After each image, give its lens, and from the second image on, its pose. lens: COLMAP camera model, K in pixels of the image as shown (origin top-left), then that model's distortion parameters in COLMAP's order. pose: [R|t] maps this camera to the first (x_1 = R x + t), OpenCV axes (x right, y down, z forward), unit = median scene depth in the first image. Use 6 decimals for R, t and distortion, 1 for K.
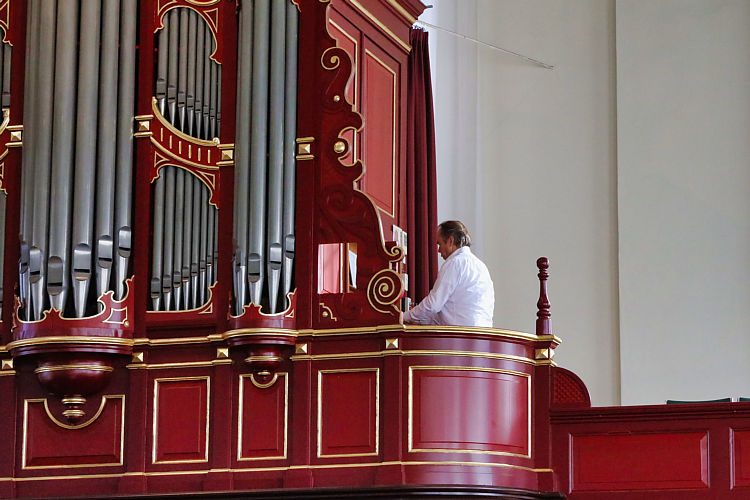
lens RADIAL K [[2483.5, 0, 390.5], [0, 2483.5, 251.0], [0, 0, 1]] dist [0.163888, -0.190513]
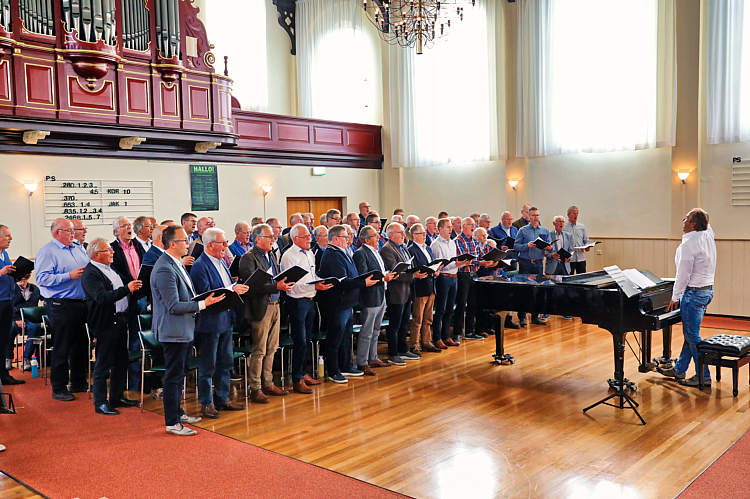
lens RADIAL K [[696.4, 0, 377.1], [0, 696.4, 251.5], [0, 0, 1]] dist [0.019808, -0.003288]
pose [[0.386208, -0.072409, 0.919565, -0.639946], [-0.158601, 0.976854, 0.143531, 0.081329], [-0.908674, -0.201277, 0.365785, 0.494738]]
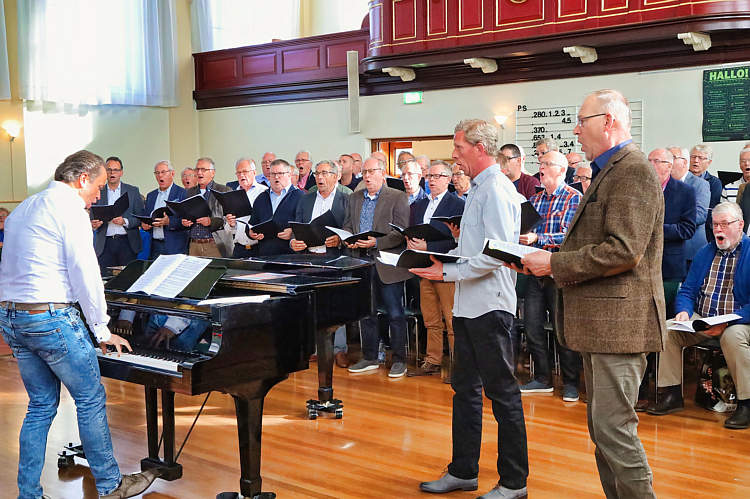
lens RADIAL K [[973.6, 0, 371.1], [0, 973.6, 251.2], [0, 0, 1]] dist [0.036229, 0.074979]
pose [[0.920220, 0.012046, -0.391217, 0.068374], [0.095637, 0.962309, 0.254588, 0.052841], [0.379538, -0.271692, 0.884383, 0.226783]]
